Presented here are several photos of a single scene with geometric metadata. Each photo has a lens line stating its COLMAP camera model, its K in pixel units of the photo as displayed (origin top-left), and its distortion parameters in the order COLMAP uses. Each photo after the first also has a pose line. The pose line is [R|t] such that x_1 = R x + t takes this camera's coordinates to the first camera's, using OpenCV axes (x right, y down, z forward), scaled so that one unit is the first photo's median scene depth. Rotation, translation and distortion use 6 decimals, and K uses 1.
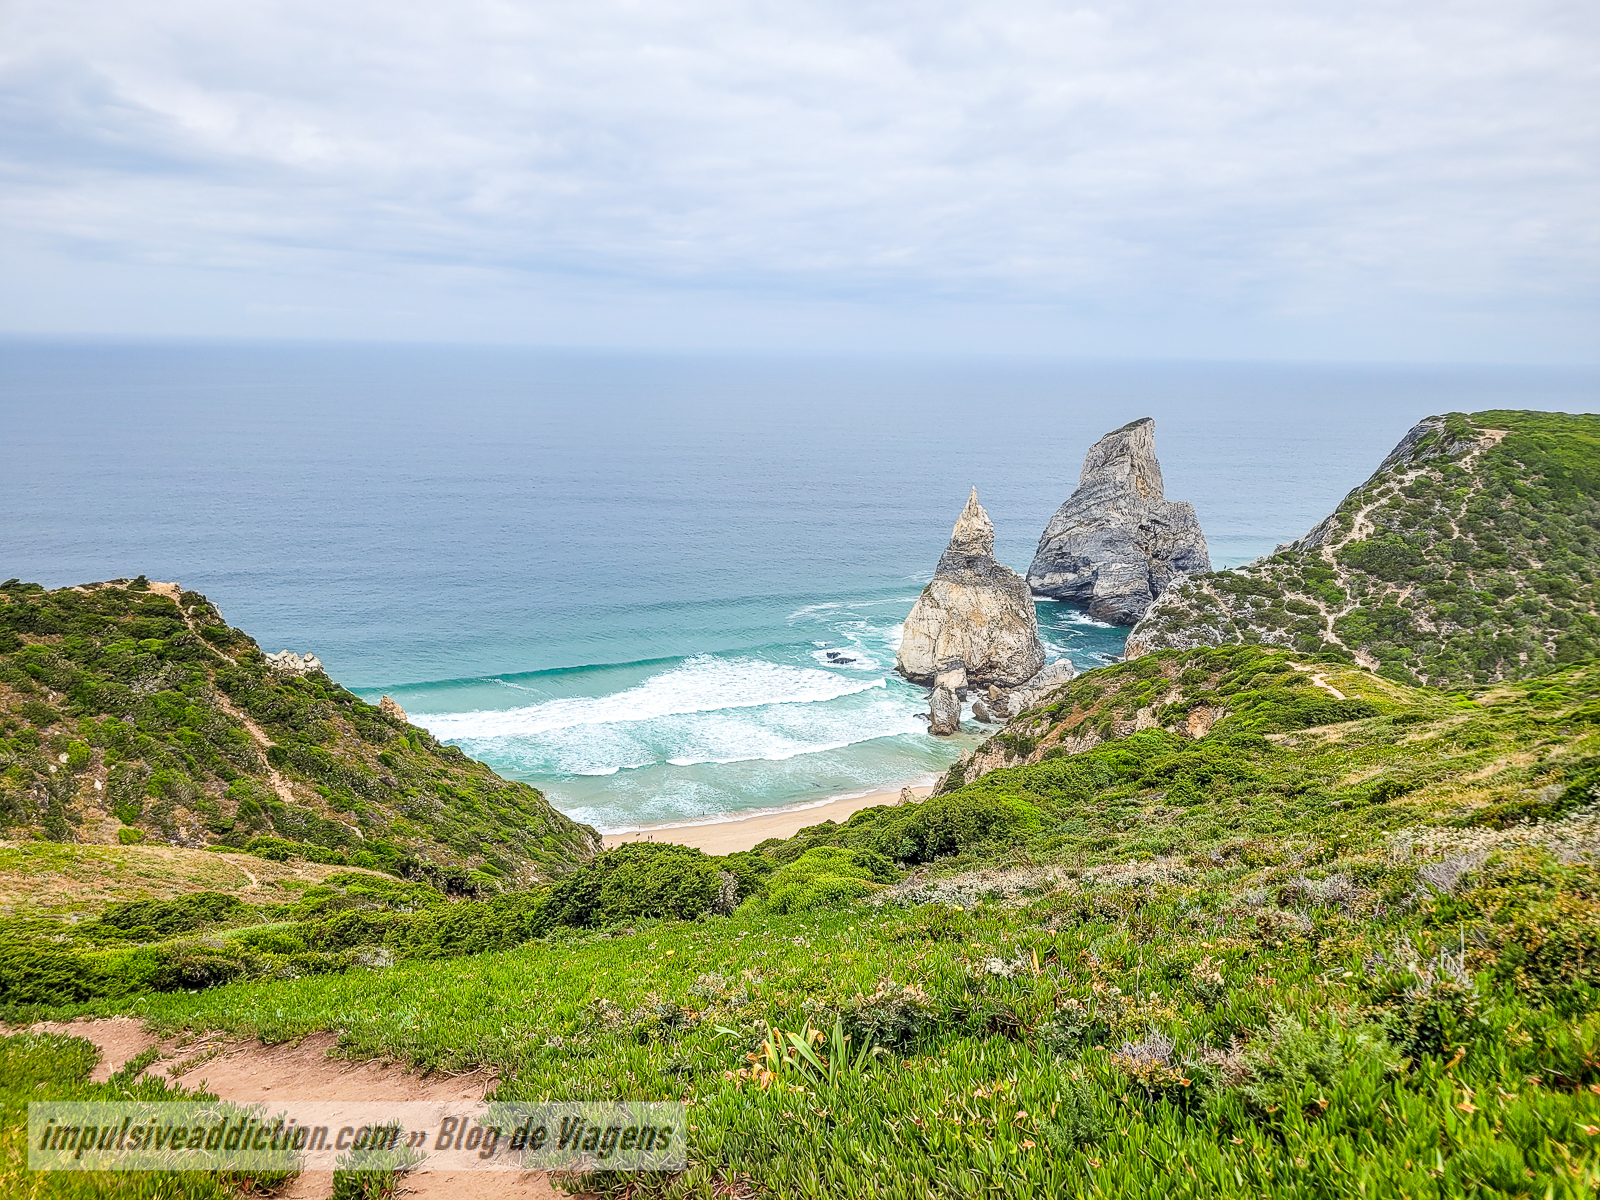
lens RADIAL K [[1218.5, 0, 804.5], [0, 1218.5, 615.9], [0, 0, 1]] dist [0.056187, -0.046050]
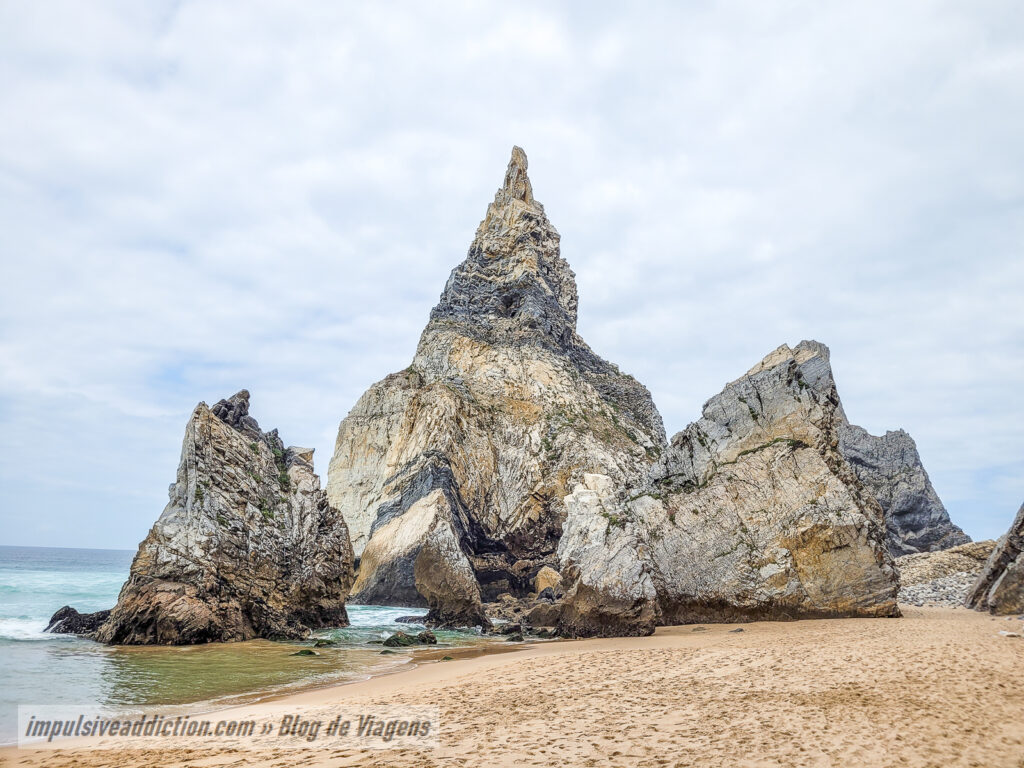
lens RADIAL K [[779.8, 0, 523.2], [0, 779.8, 383.4], [0, 0, 1]] dist [0.056187, -0.046050]
pose [[0.999701, 0.013927, -0.020089, 0.195853], [-0.021258, 0.901054, -0.433185, 0.131782], [0.012069, 0.433483, 0.901081, 1.032921]]
